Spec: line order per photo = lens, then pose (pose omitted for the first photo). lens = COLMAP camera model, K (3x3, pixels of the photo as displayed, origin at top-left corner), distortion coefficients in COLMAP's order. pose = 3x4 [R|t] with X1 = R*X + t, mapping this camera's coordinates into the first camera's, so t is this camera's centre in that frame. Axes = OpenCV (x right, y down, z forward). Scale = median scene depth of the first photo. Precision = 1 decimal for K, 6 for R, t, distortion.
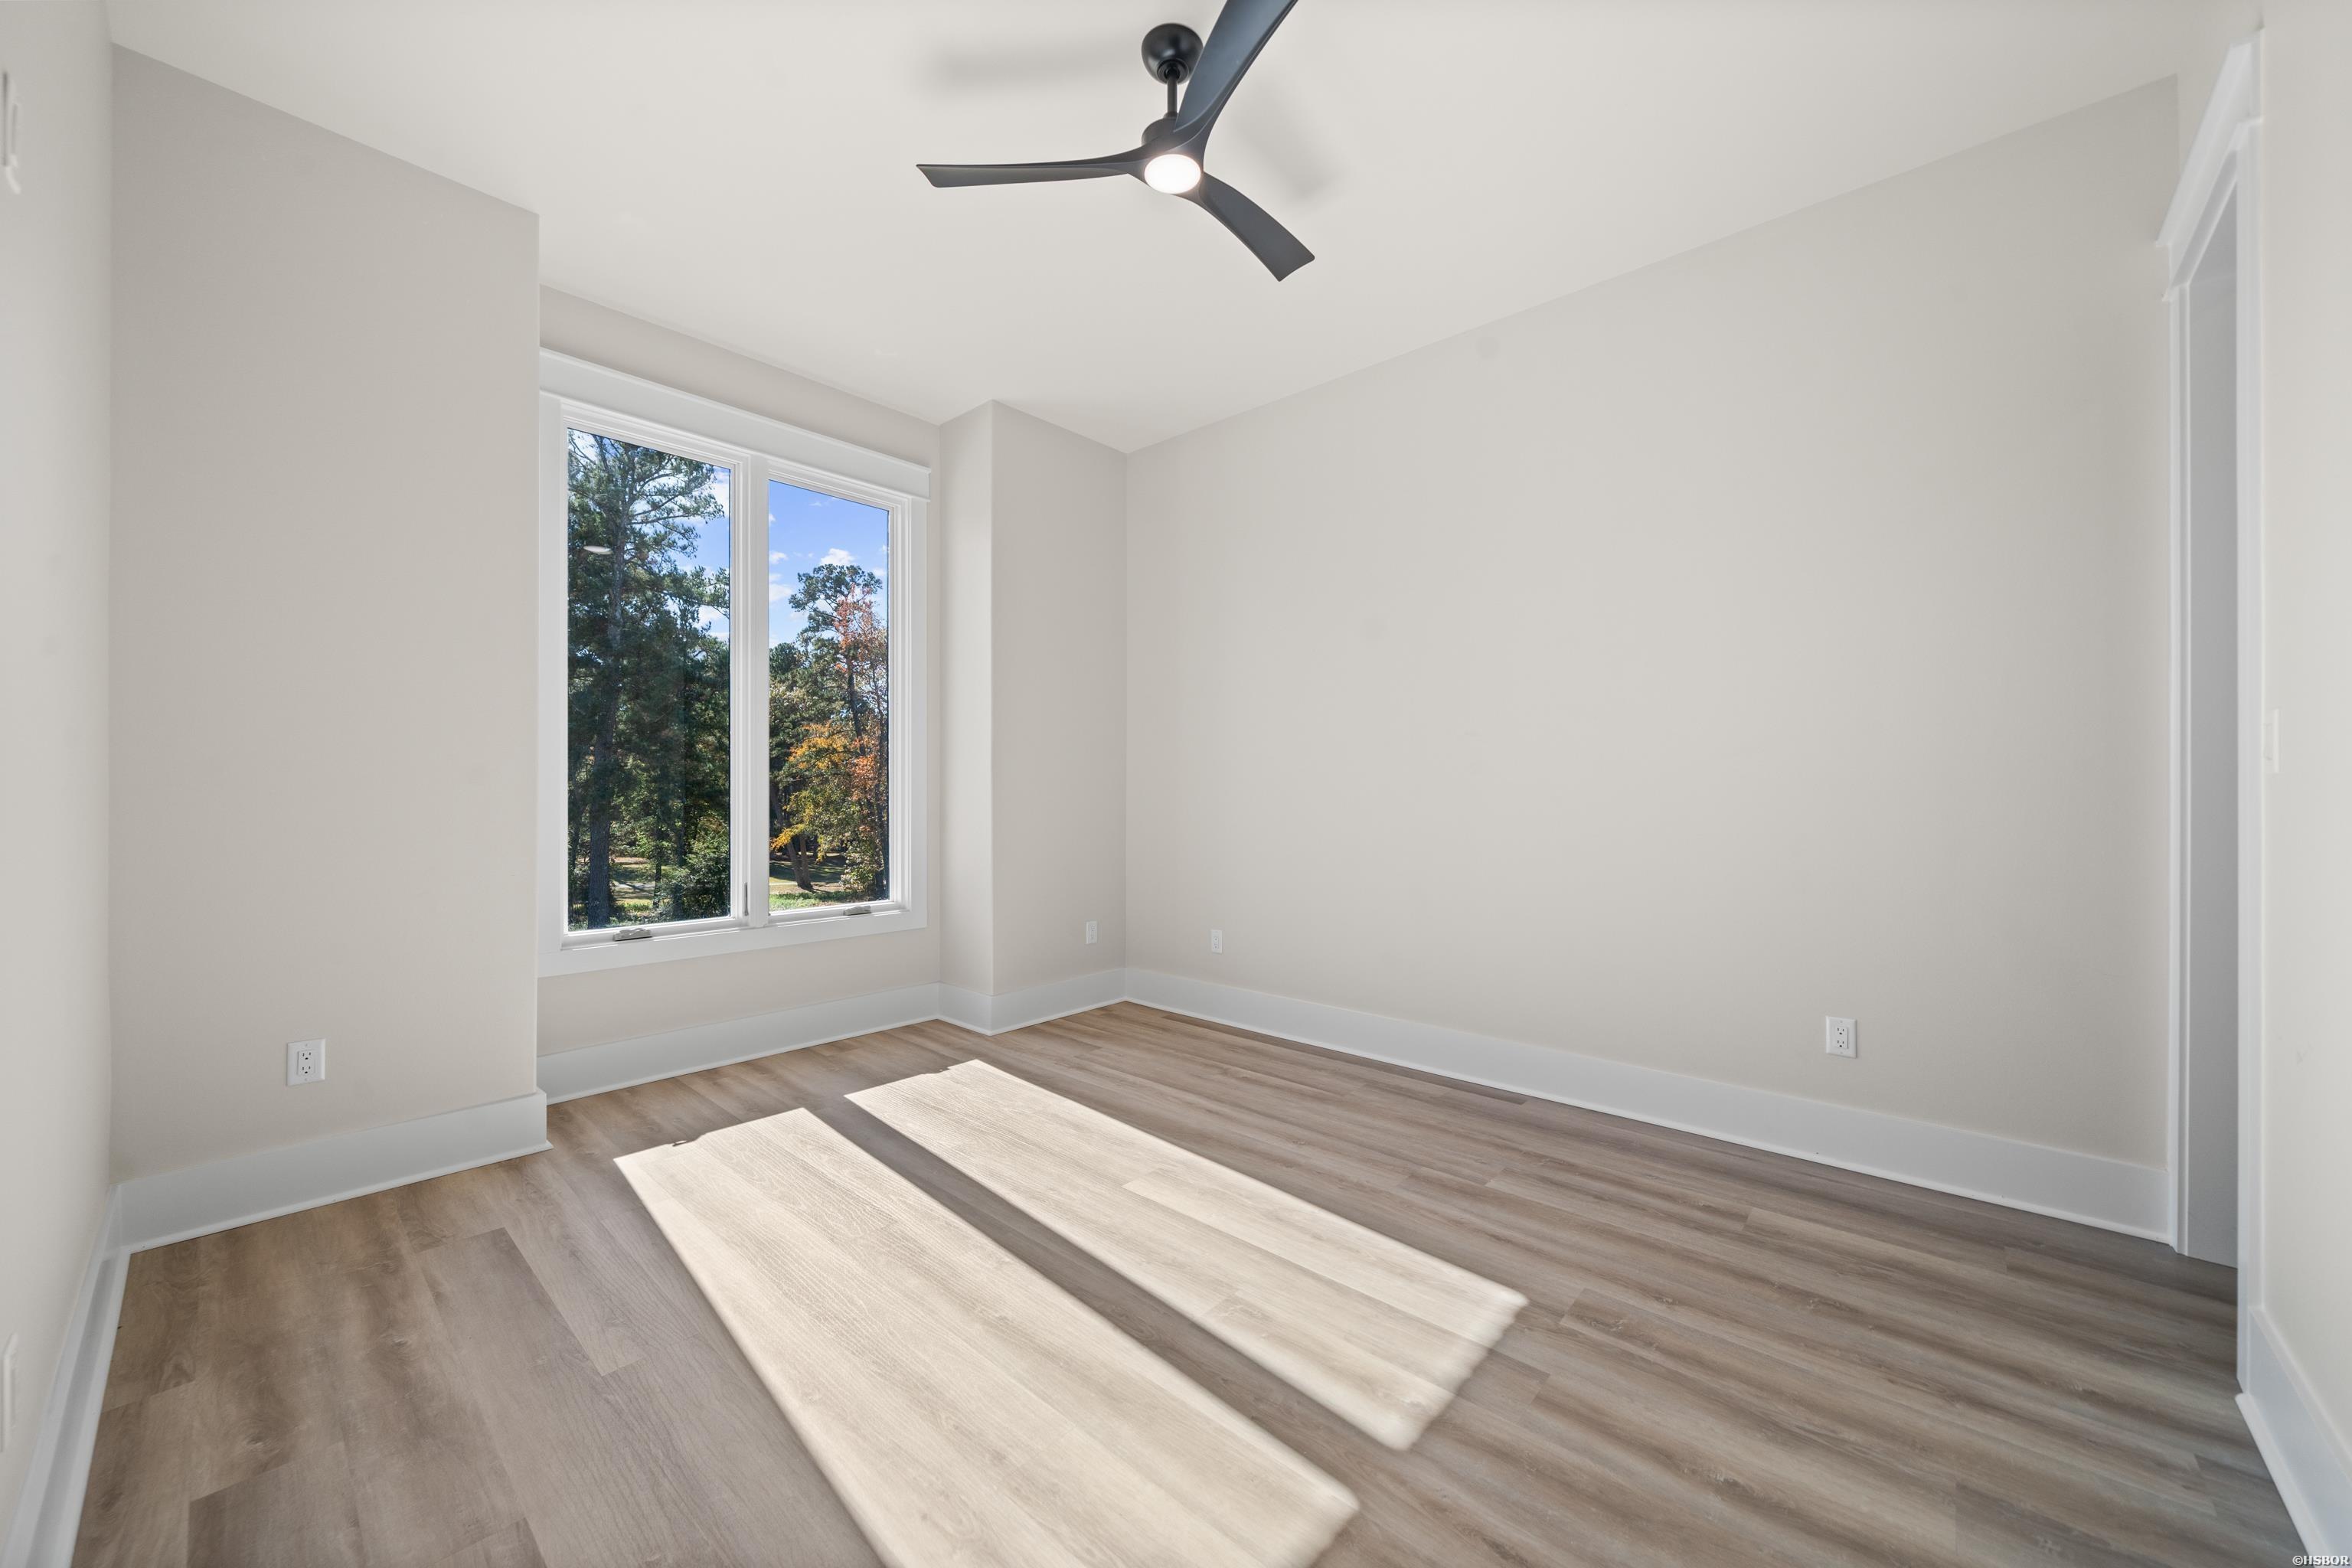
lens RADIAL K [[862.4, 0, 1188.8], [0, 862.4, 779.1], [0, 0, 1]] dist [-0.000567, 0.000289]
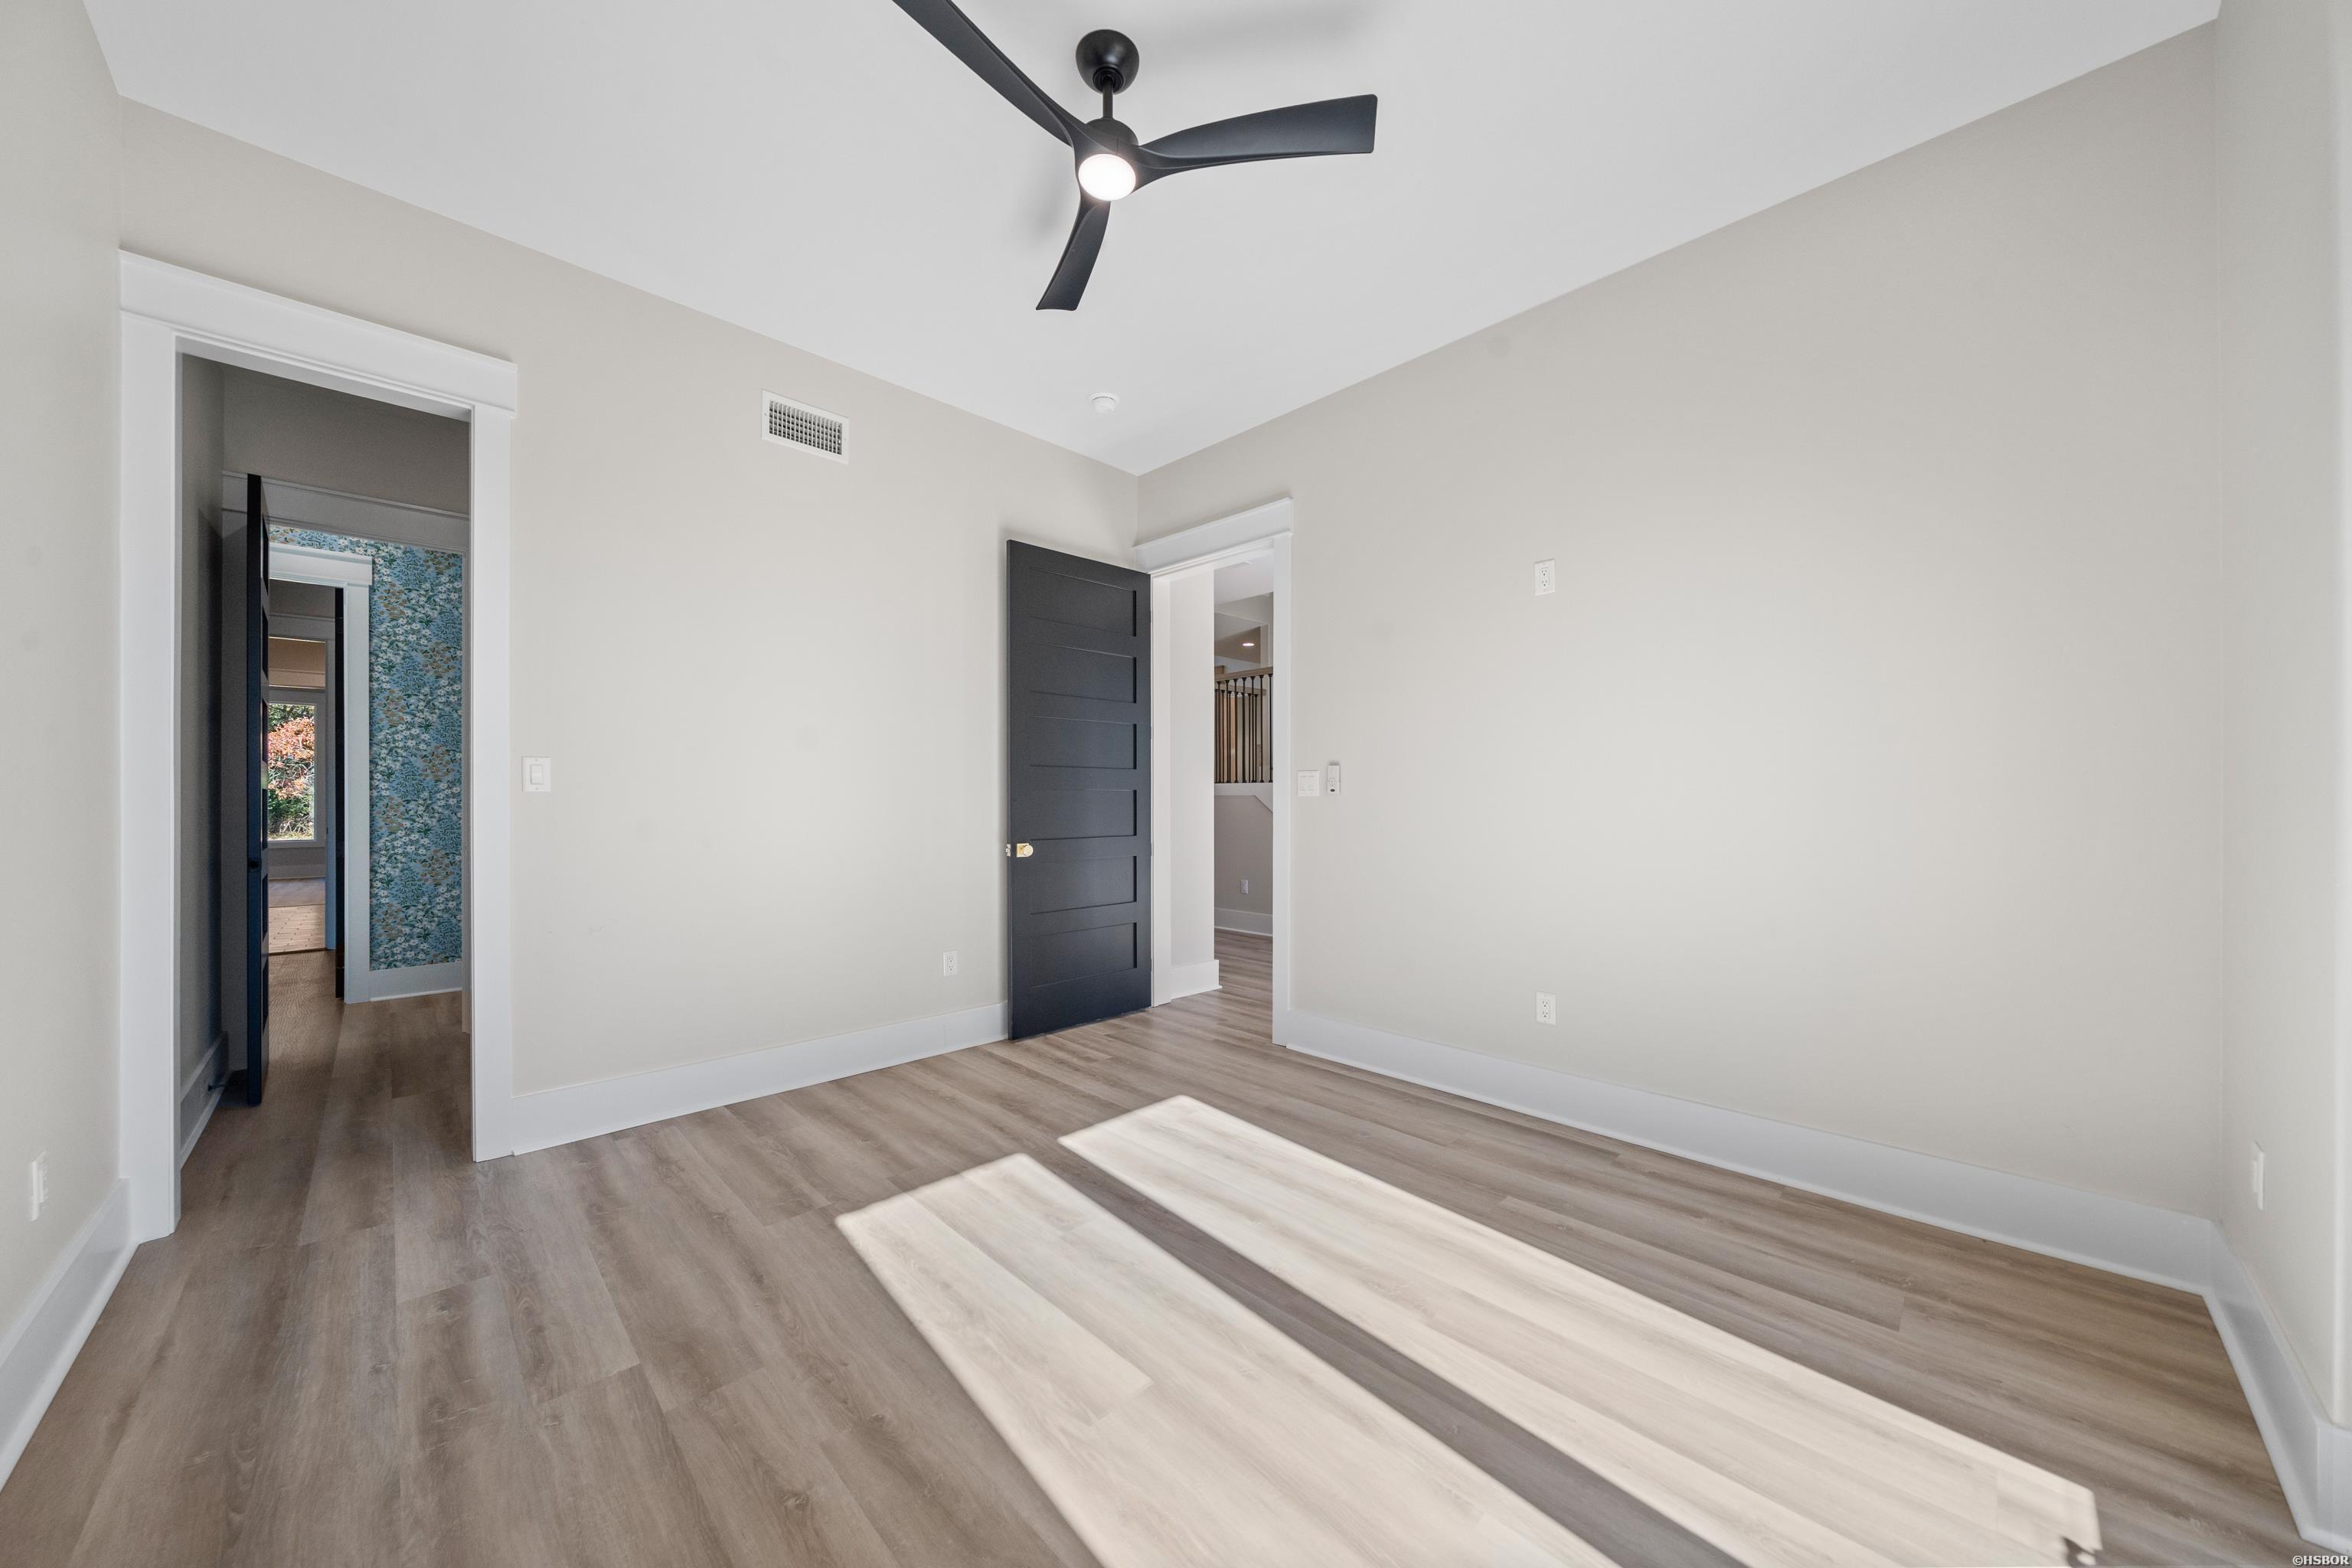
lens RADIAL K [[809.3, 0, 1175.9], [0, 809.3, 794.9], [0, 0, 1]] dist [-0.001419, -0.000168]
pose [[-0.996904, -0.000910, 0.078617, -0.152365], [-0.002343, 0.999833, -0.018135, 0.018934], [-0.078588, -0.018263, -0.996740, 1.723049]]
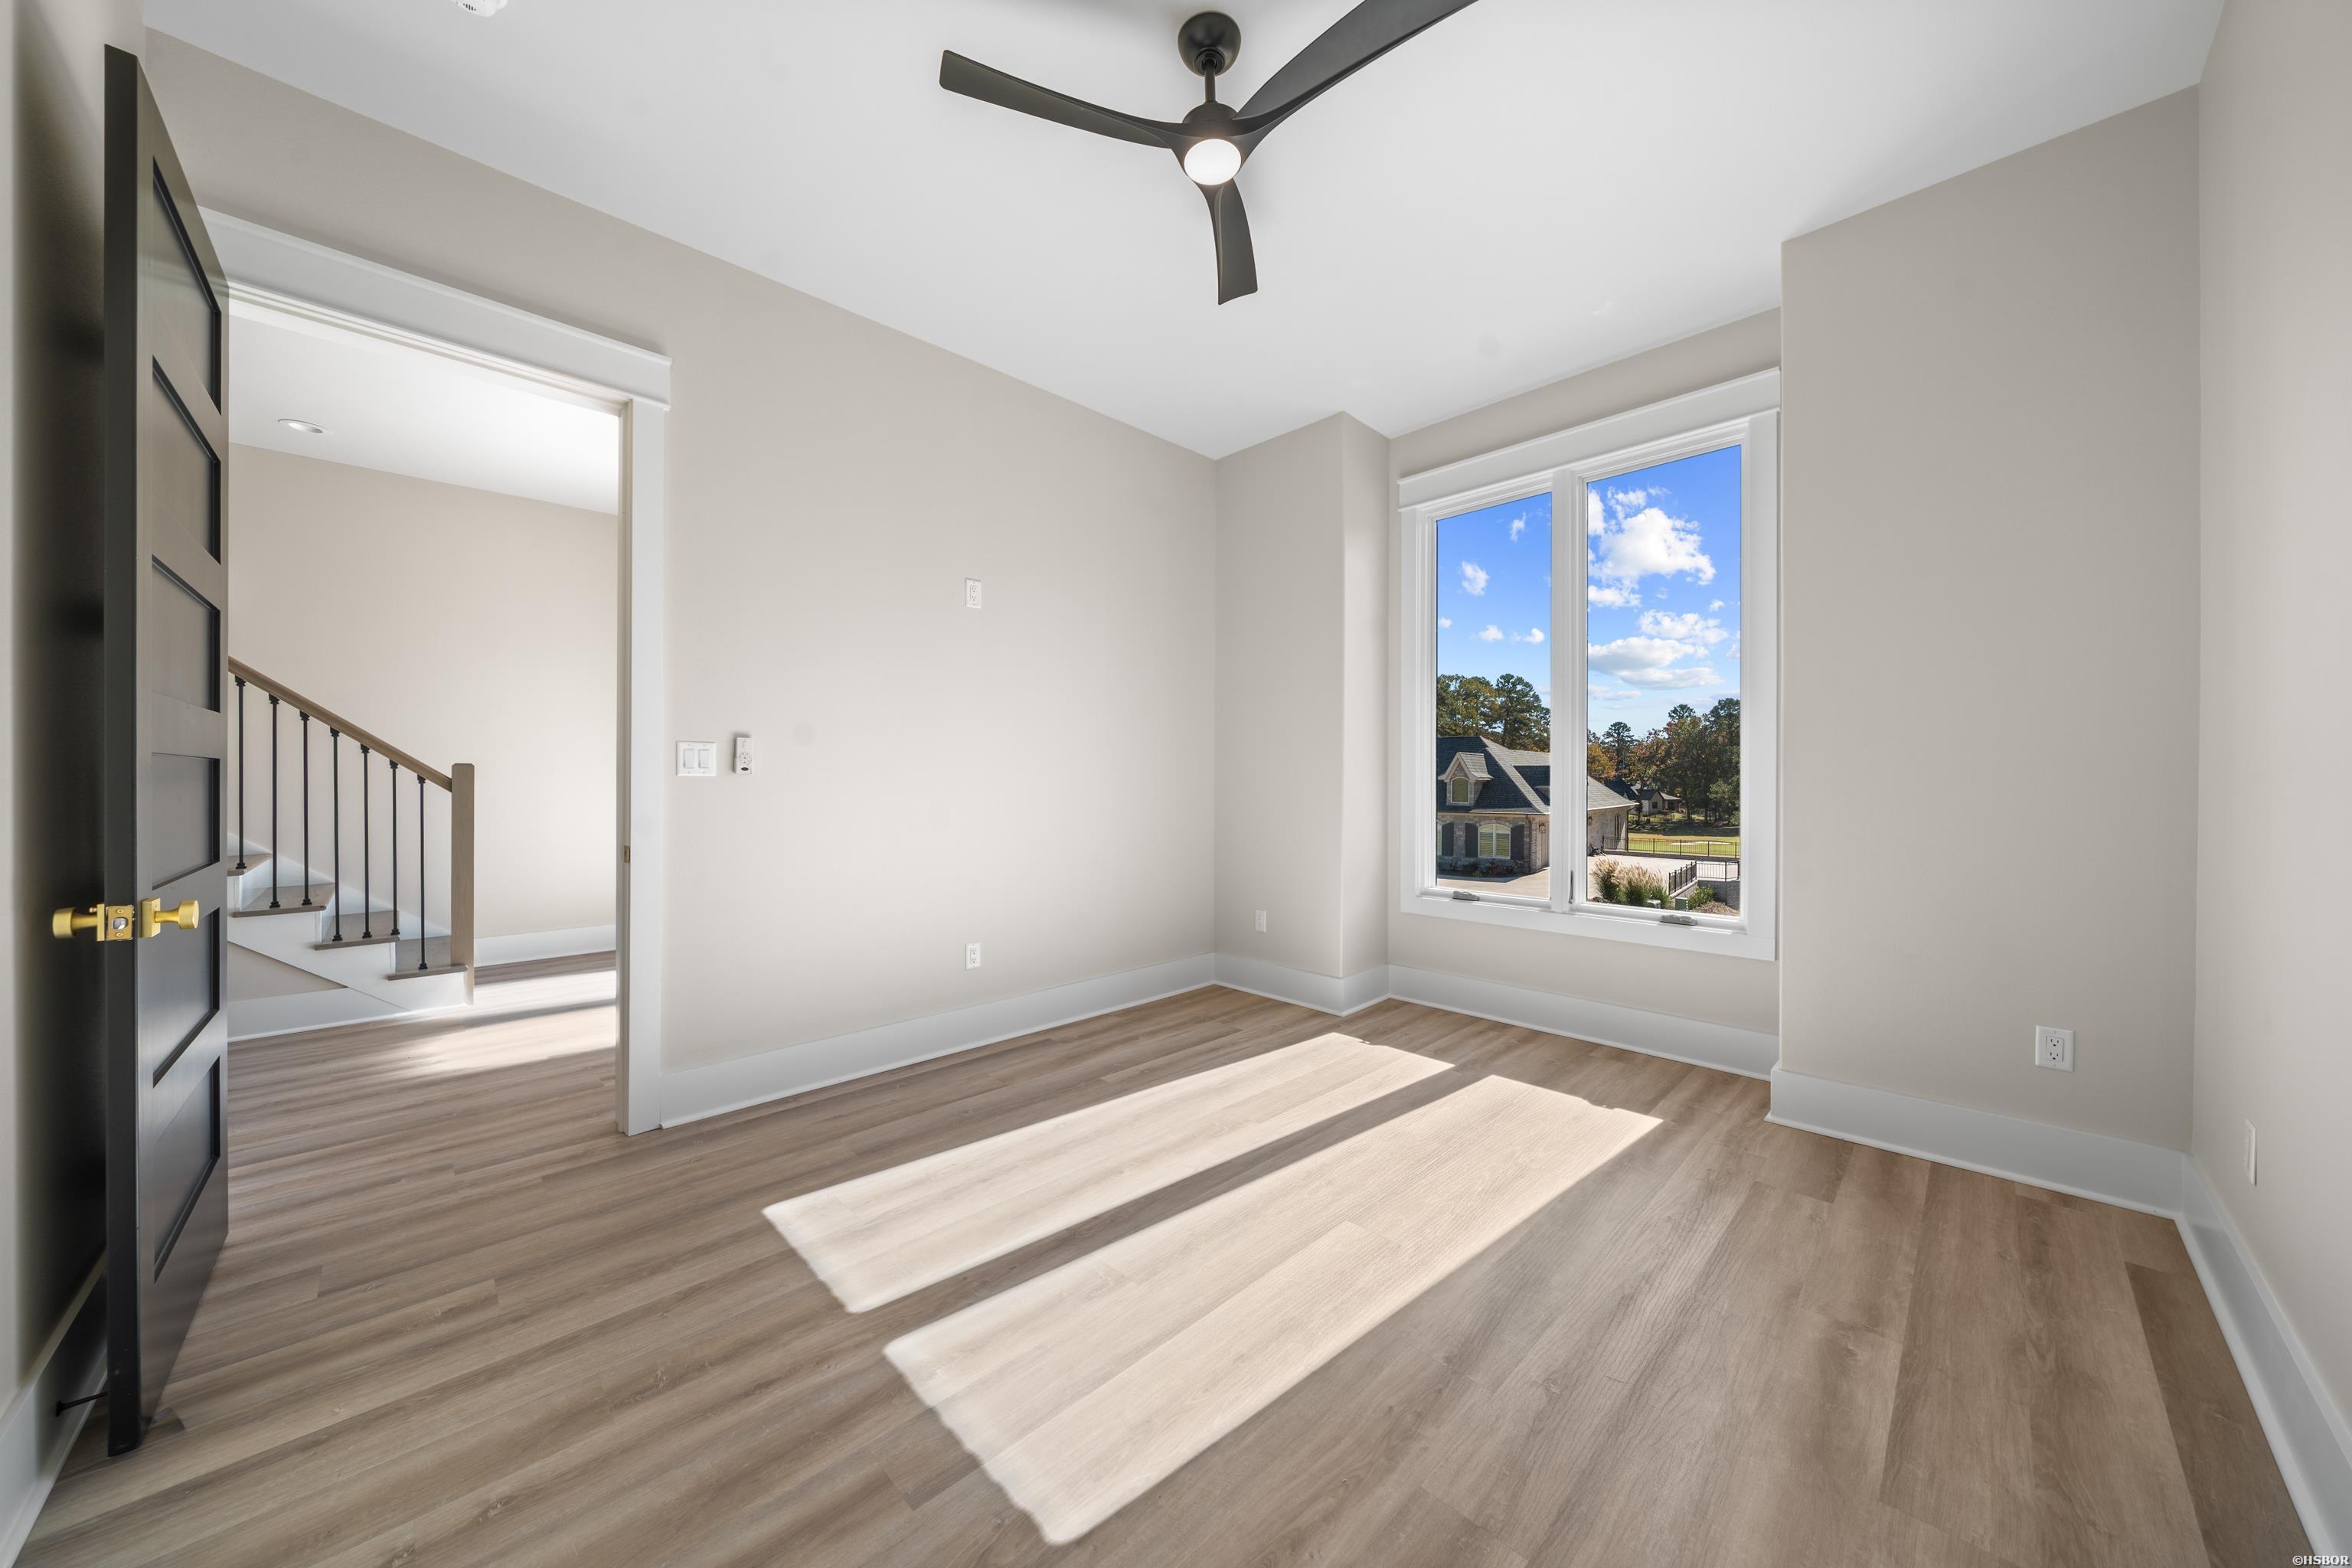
lens RADIAL K [[809.3, 0, 1180.1], [0, 809.3, 783.5], [0, 0, 1]] dist [-0.001419, -0.000168]
pose [[-0.070738, 0.001468, -0.997494, 0.820644], [0.010041, 0.999949, 0.000760, 0.009655], [0.997444, -0.009962, -0.070749, 0.930851]]
